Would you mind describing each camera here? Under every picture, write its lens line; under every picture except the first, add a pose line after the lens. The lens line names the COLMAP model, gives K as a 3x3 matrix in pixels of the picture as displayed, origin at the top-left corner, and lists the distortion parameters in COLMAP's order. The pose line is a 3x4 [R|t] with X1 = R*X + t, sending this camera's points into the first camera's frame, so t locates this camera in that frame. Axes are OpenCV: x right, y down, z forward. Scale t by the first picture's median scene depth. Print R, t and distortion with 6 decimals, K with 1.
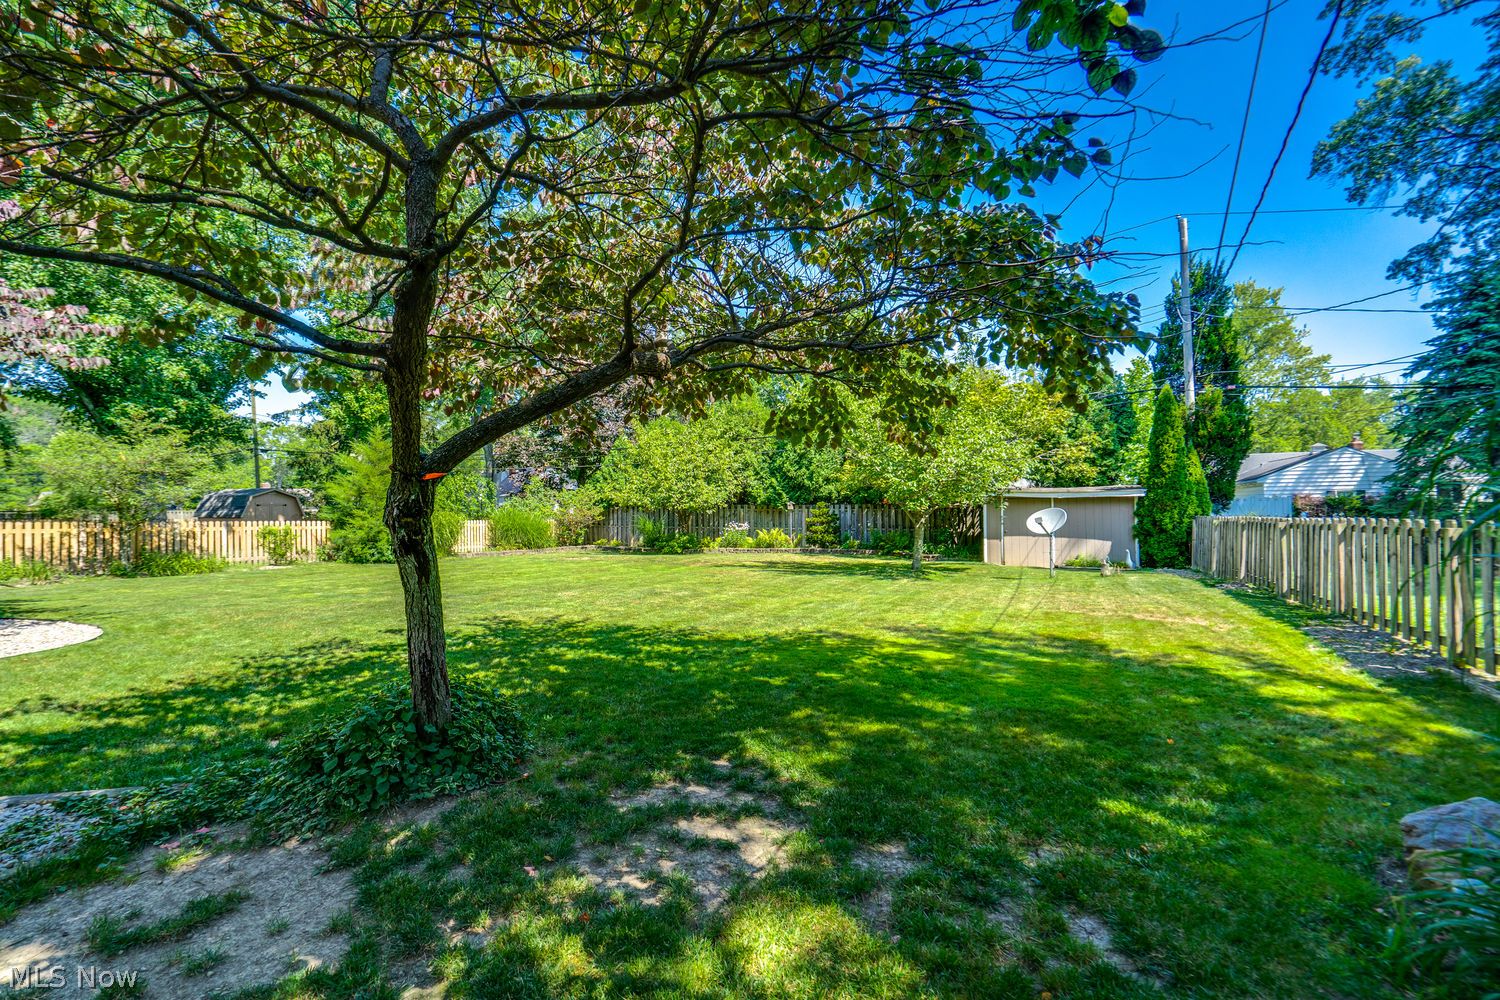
lens RADIAL K [[686.9, 0, 750.4], [0, 686.9, 510.0], [0, 0, 1]] dist [0.000294, 0.000600]
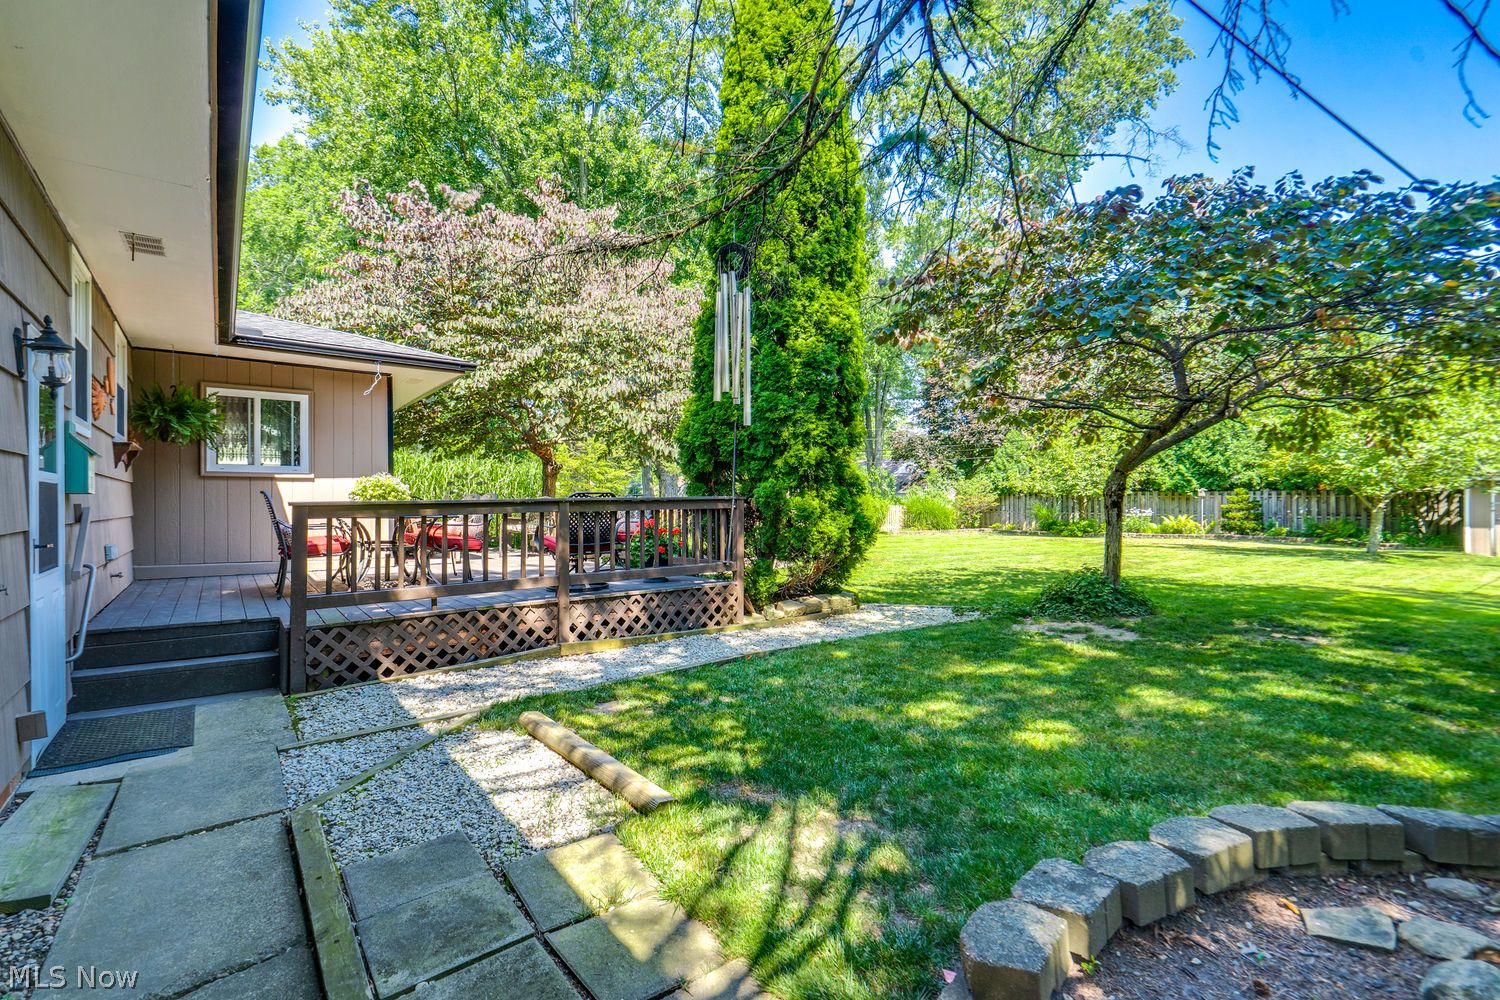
lens RADIAL K [[686.9, 0, 750.4], [0, 686.9, 510.0], [0, 0, 1]] dist [0.000294, 0.000600]
pose [[0.887390, 0.007592, -0.460957, -0.065495], [-0.000201, 0.999871, 0.016082, 0.003784], [0.461020, -0.014178, 0.887276, -0.199135]]
